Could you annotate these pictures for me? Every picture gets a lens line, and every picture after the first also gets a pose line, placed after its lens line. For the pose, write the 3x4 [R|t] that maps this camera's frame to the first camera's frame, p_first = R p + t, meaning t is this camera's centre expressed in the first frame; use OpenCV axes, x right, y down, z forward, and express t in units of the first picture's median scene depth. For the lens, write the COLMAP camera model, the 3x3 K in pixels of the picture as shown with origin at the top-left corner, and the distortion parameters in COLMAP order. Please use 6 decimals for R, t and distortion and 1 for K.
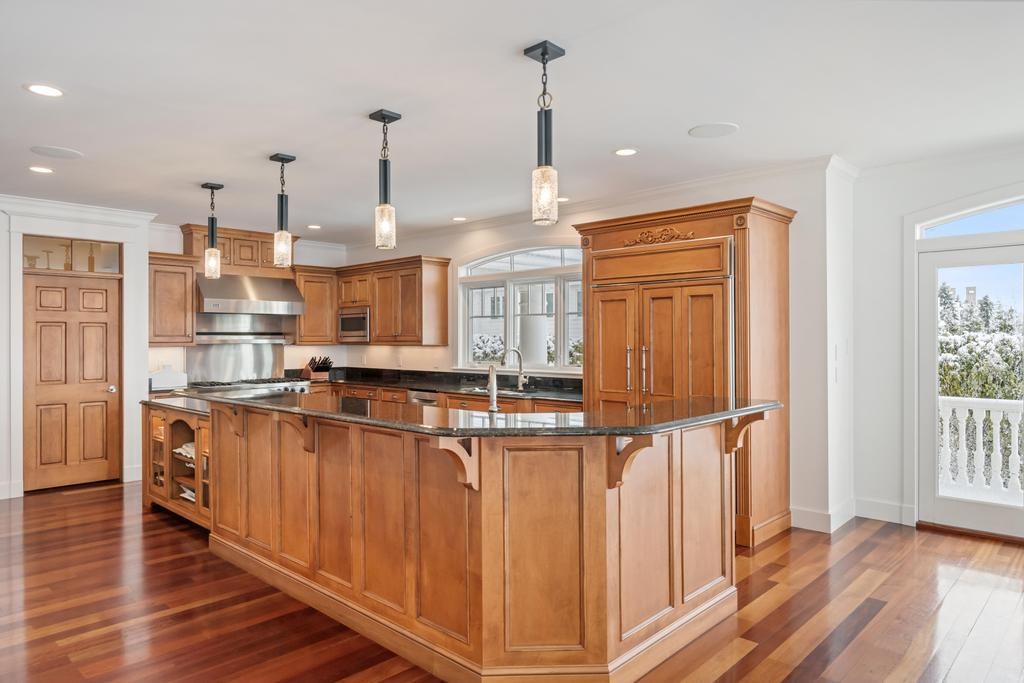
lens RADIAL K [[652.8, 0, 512.0], [0, 652.8, 341.5], [0, 0, 1]] dist [0.004696, 0.002126]
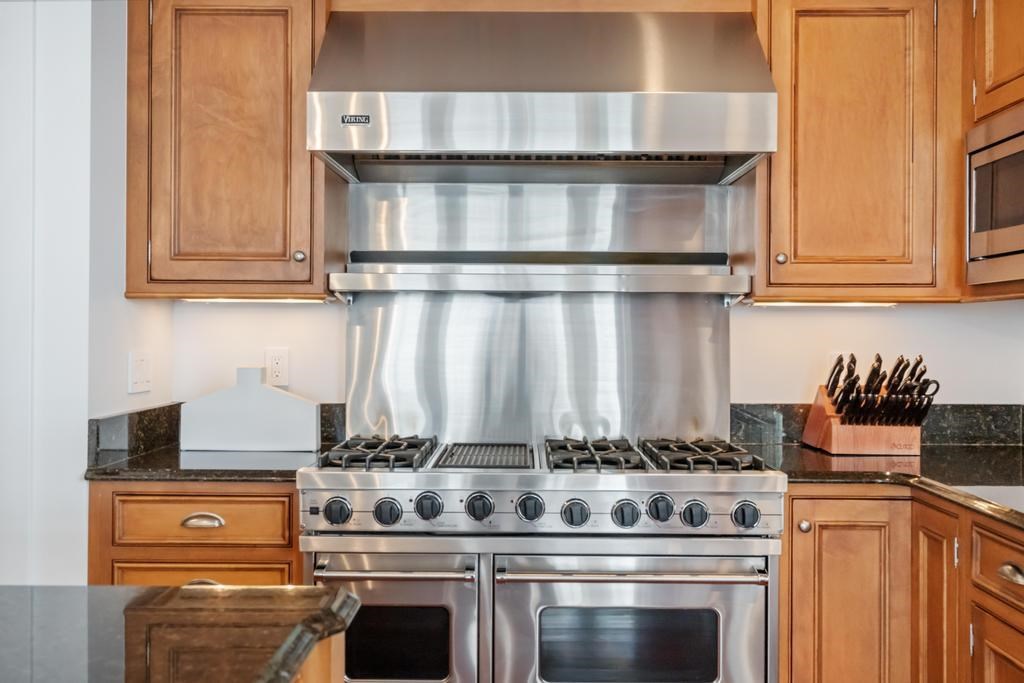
lens RADIAL K [[931.4, 0, 512.0], [0, 931.4, 341.5], [0, 0, 1]] dist [-0.010285, -0.008743]
pose [[0.675433, 0.008309, -0.737375, -0.146397], [-0.011012, 0.999939, 0.001180, 0.019723], [0.737339, 0.007323, 0.675483, 0.699484]]
